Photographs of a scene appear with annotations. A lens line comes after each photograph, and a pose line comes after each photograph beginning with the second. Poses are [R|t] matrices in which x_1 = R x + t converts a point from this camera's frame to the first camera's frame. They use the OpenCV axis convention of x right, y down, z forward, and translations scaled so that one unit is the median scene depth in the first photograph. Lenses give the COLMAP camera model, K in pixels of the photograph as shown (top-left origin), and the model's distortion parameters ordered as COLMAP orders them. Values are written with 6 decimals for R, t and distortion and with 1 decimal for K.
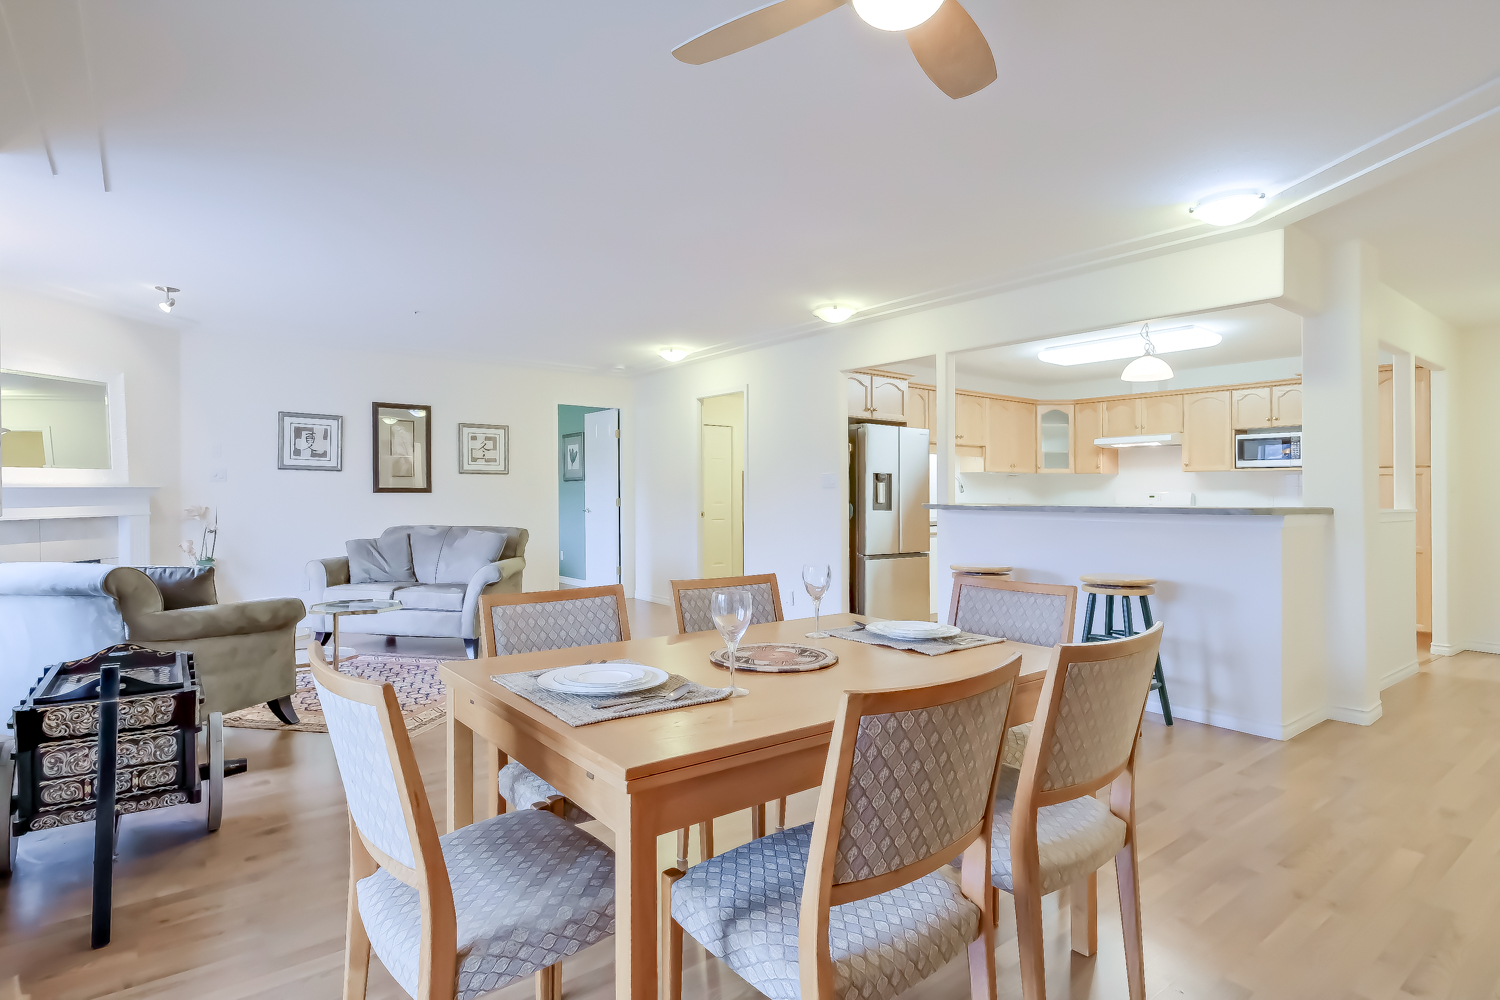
lens RADIAL K [[780.7, 0, 759.3], [0, 780.7, 488.3], [0, 0, 1]] dist [-0.002540, 0.001020]
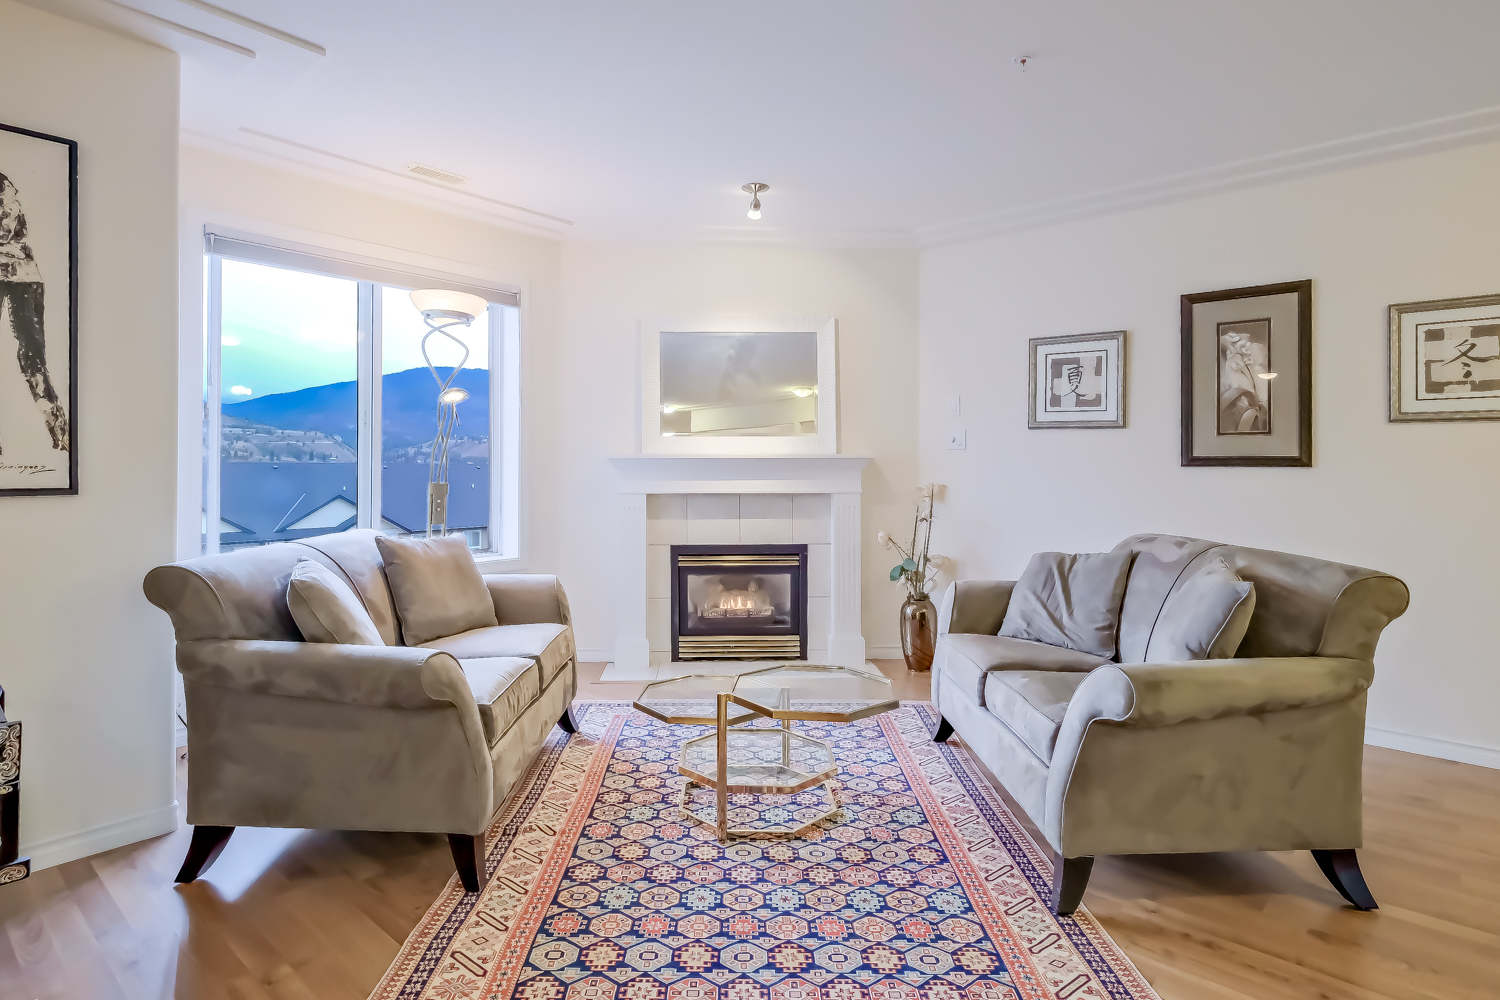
lens RADIAL K [[780.7, 0, 724.5], [0, 780.7, 460.4], [0, 0, 1]] dist [-0.002540, 0.001020]
pose [[0.163324, -0.007738, -0.986542, -0.023320], [-0.001239, 0.999967, -0.008049, 0.007281], [0.986572, 0.002537, 0.163309, 0.683326]]
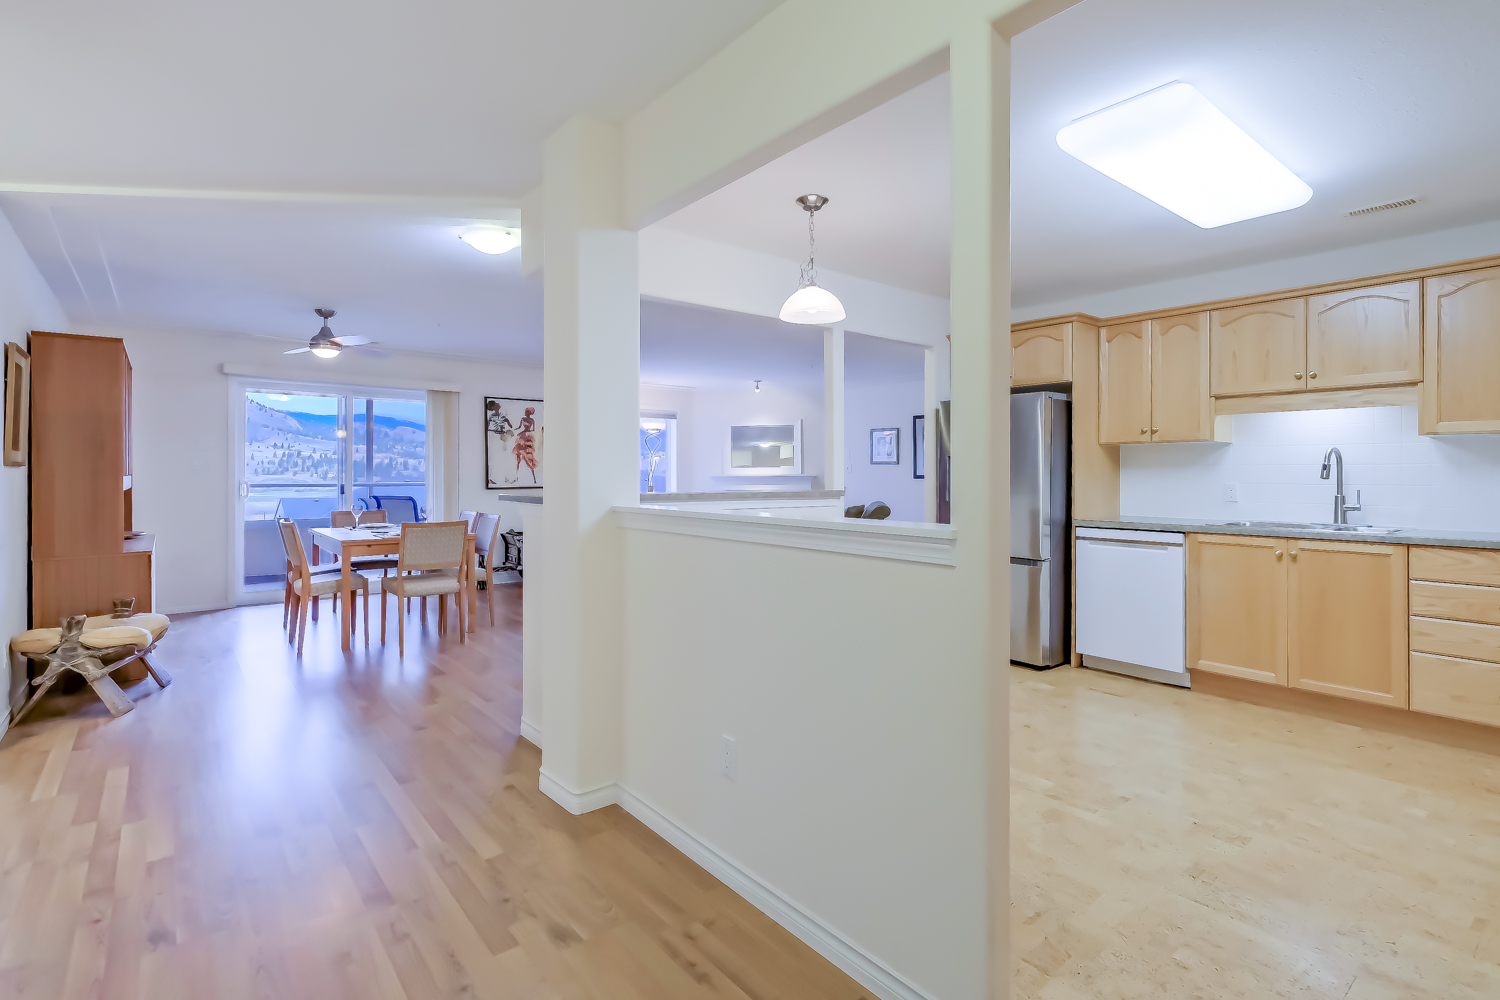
lens RADIAL K [[725.9, 0, 741.6], [0, 725.9, 468.4], [0, 0, 1]] dist [-0.004997, 0.002269]
pose [[-0.007847, -0.012993, -0.999885, 0.970697], [0.005430, 0.999900, -0.013036, 0.003427], [0.999954, -0.005532, -0.007776, 0.780932]]
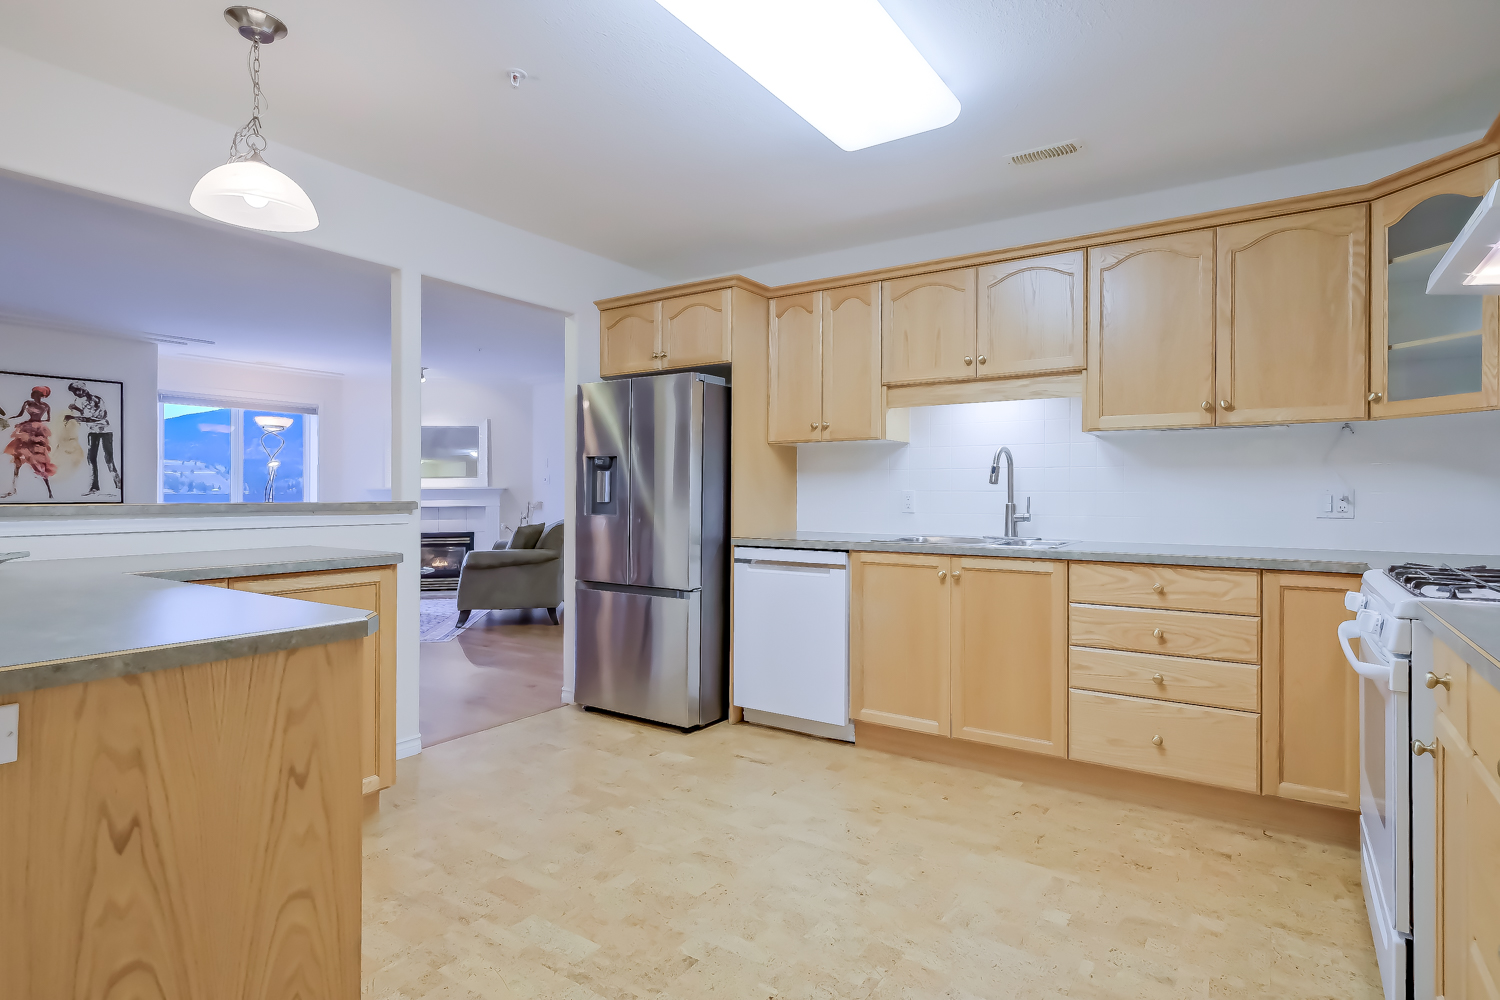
lens RADIAL K [[780.7, 0, 743.2], [0, 780.7, 489.6], [0, 0, 1]] dist [-0.002540, 0.001020]
pose [[0.289935, -0.007620, -0.957016, 0.829094], [0.007242, 0.999957, -0.005768, 0.013303], [0.957019, -0.005258, 0.289977, 0.943439]]
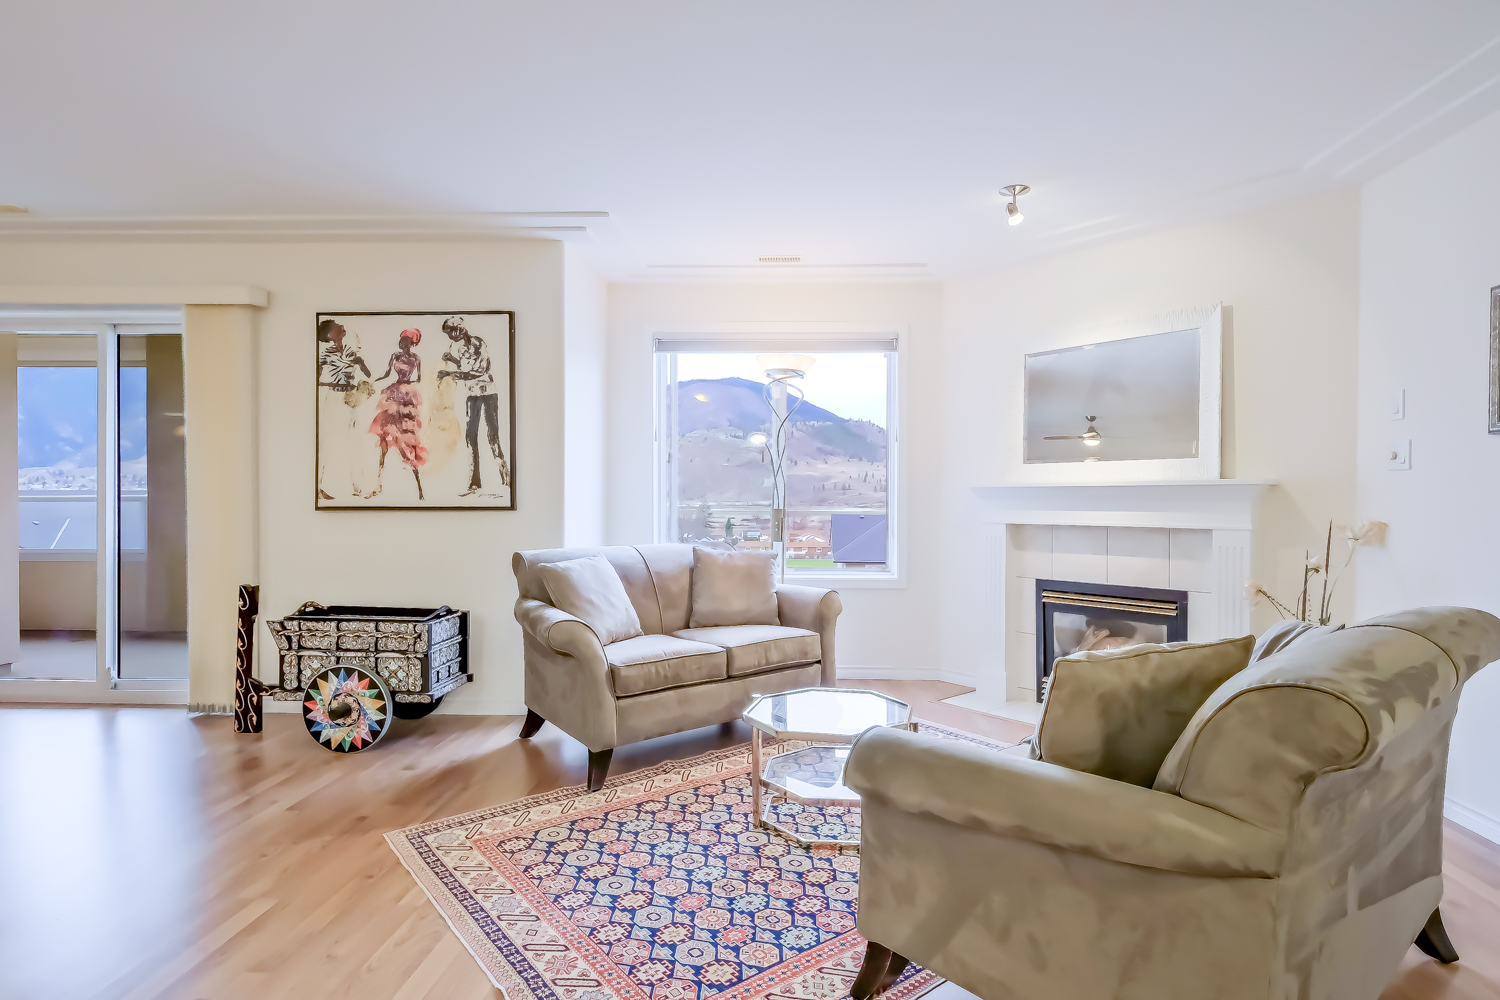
lens RADIAL K [[780.7, 0, 798.8], [0, 780.7, 506.5], [0, 0, 1]] dist [-0.002540, 0.001020]
pose [[-0.644688, 0.006950, -0.764415, -0.090587], [-0.002228, 0.999937, 0.010971, 0.009665], [0.764443, 0.008776, -0.644632, 1.044196]]
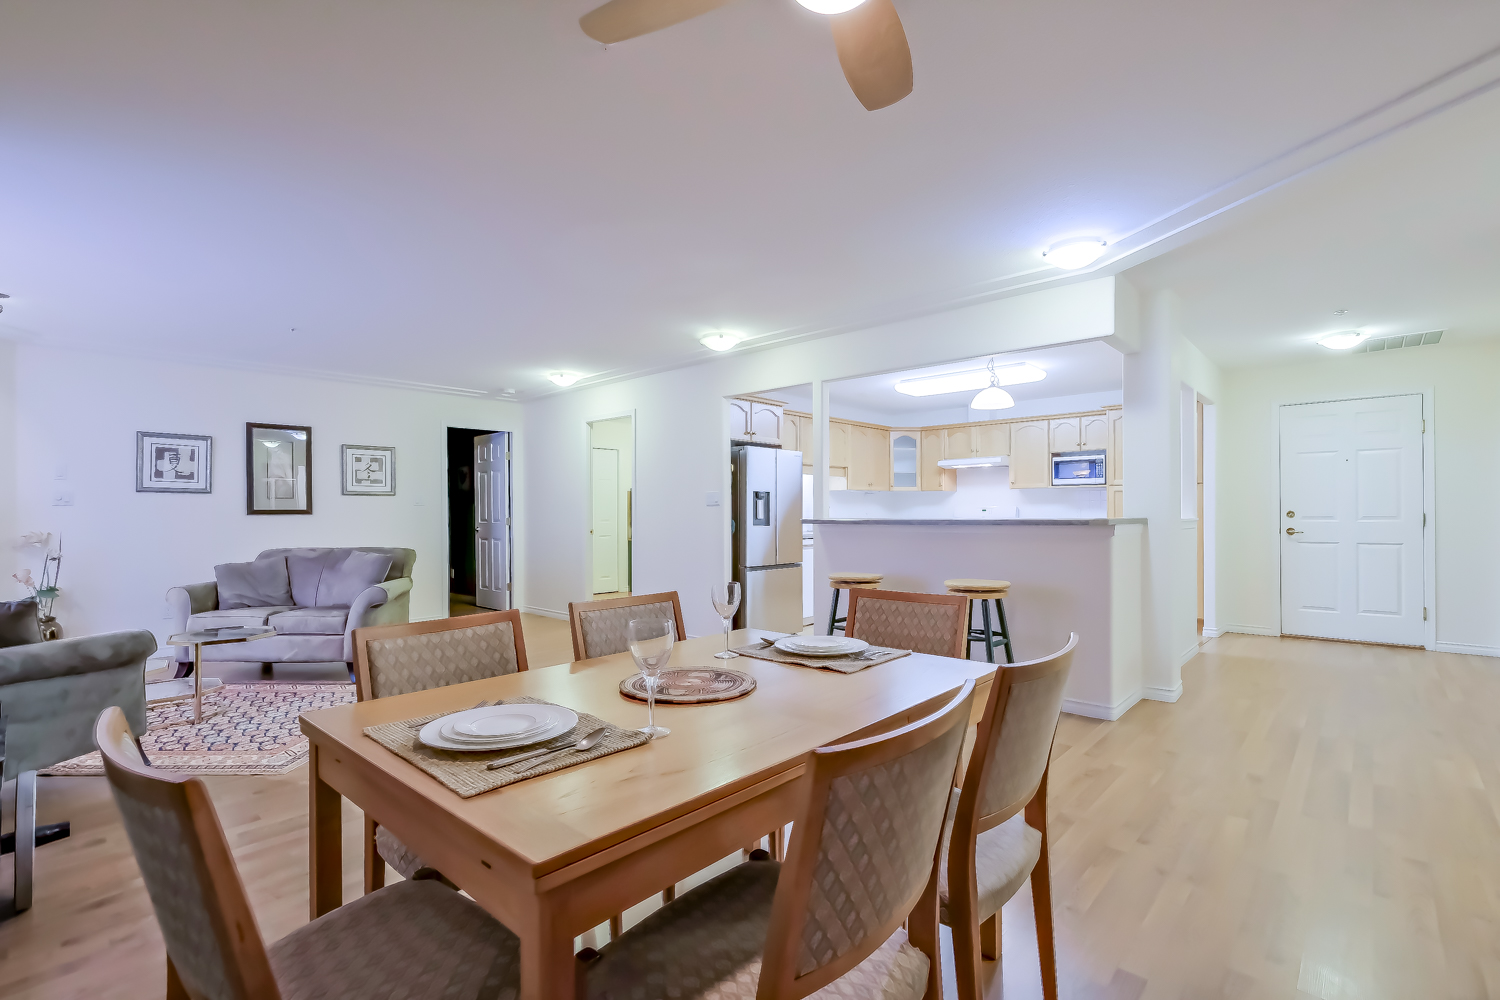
lens RADIAL K [[695.5, 0, 756.7], [0, 695.5, 493.7], [0, 0, 1]] dist [-0.000015, -0.001022]
pose [[0.986186, -0.007107, 0.165487, -0.009232], [0.010095, 0.999801, -0.017226, 0.000326], [-0.165331, 0.018658, 0.986062, 0.037818]]
